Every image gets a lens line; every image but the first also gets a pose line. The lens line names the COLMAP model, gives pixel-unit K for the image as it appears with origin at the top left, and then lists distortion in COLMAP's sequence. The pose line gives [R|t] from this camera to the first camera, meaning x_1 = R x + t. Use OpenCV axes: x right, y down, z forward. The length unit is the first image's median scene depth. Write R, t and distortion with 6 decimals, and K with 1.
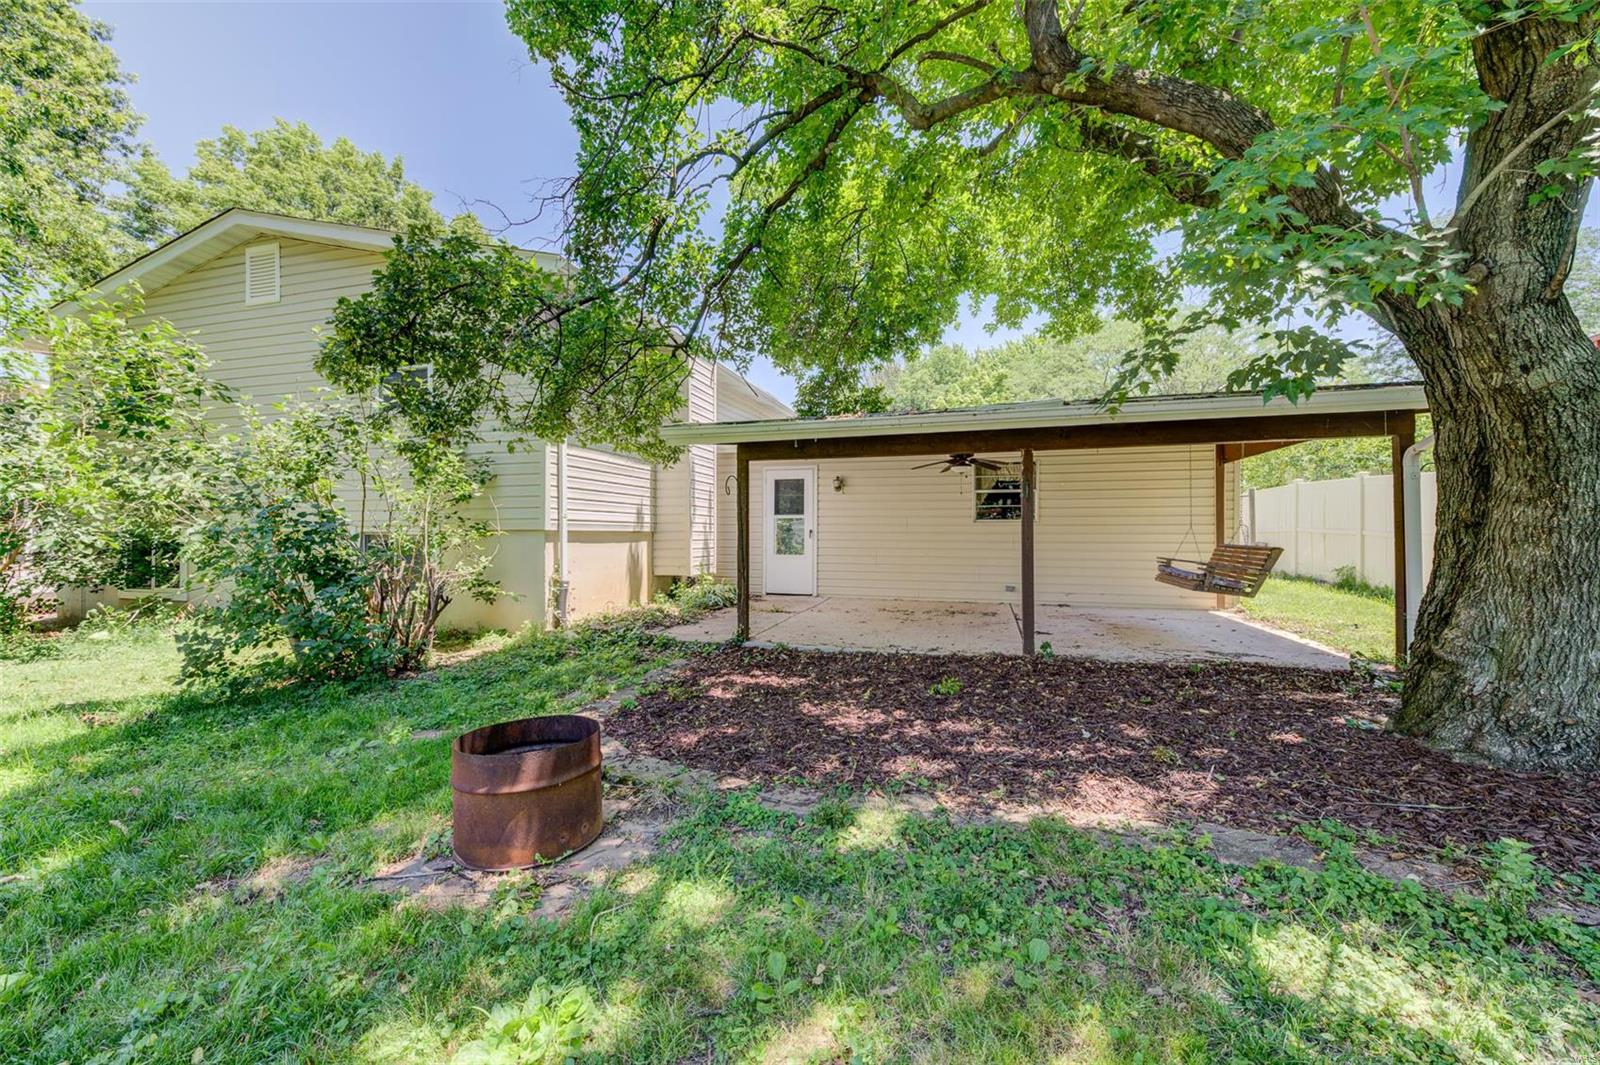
lens RADIAL K [[633.4, 0, 803.9], [0, 633.4, 531.5], [0, 0, 1]] dist [-0.003121, -0.000551]
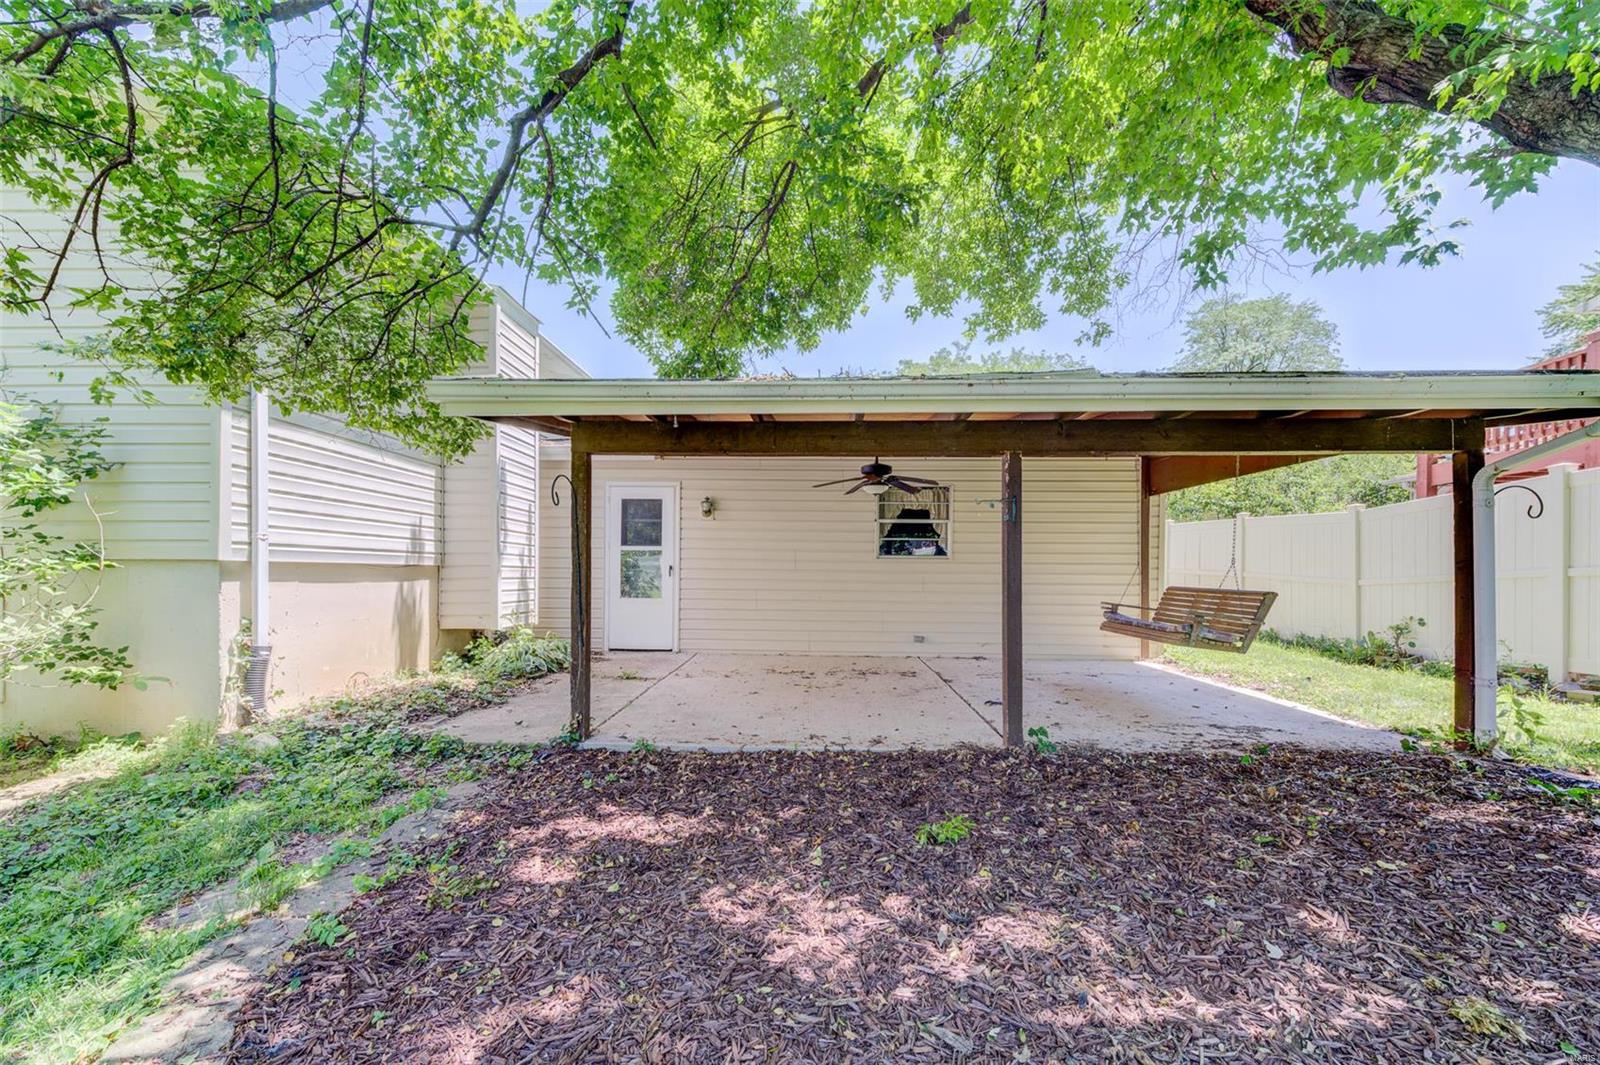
lens RADIAL K [[633.4, 0, 811.5], [0, 633.4, 582.2], [0, 0, 1]] dist [-0.003121, -0.000551]
pose [[0.965103, 0.004052, 0.261841, -0.034413], [-0.008918, 0.999809, 0.017400, 0.003132], [-0.261720, -0.019128, 0.964954, 0.291576]]
